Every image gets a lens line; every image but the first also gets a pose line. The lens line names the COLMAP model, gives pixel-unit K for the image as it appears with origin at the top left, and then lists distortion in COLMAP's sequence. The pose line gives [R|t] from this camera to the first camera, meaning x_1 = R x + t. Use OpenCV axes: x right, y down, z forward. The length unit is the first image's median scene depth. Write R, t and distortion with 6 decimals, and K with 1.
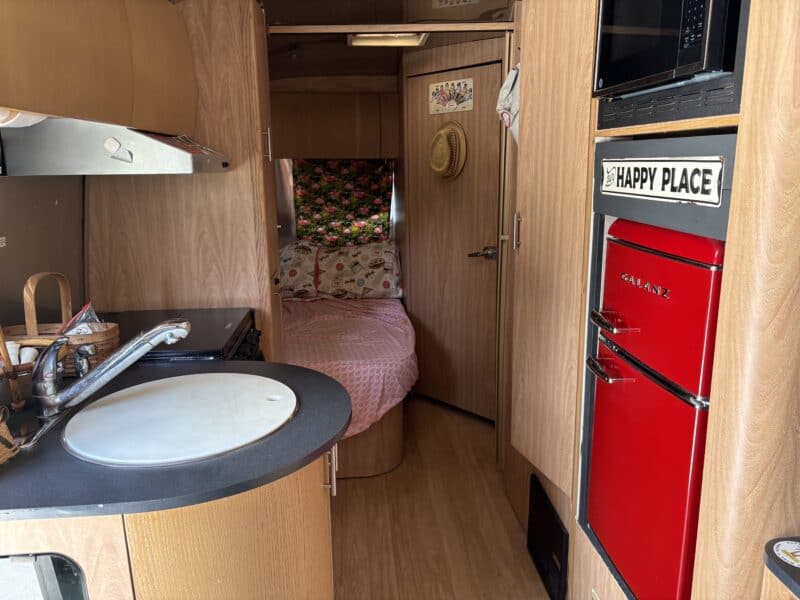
lens RADIAL K [[599.0, 0, 400.0], [0, 599.0, 300.0], [0, 0, 1]] dist [0.094517, -0.104062]
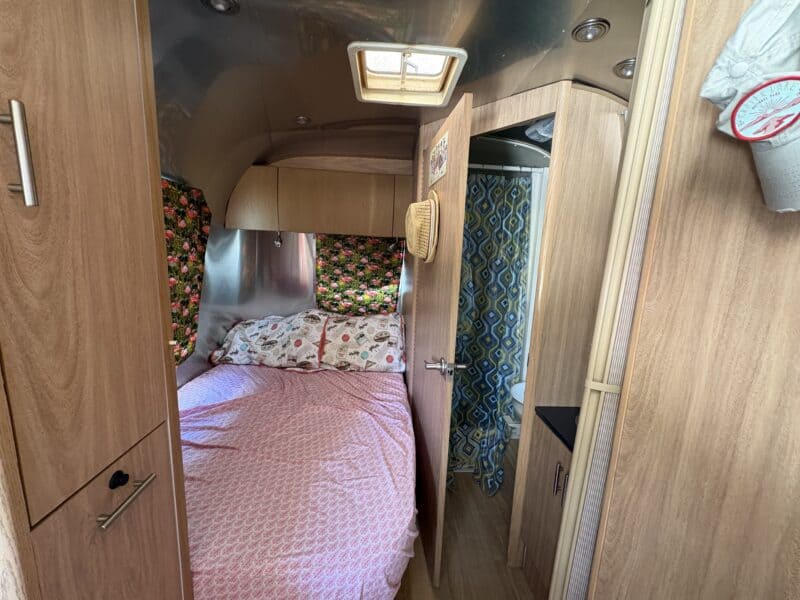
lens RADIAL K [[317.4, 0, 400.0], [0, 317.4, 300.0], [0, 0, 1]] dist [0.000765, 0.000313]
pose [[0.997900, 0.061196, -0.021216, -0.000154], [-0.062257, 0.996620, -0.053594, -0.122598], [0.017864, 0.054802, 0.998337, 0.577719]]
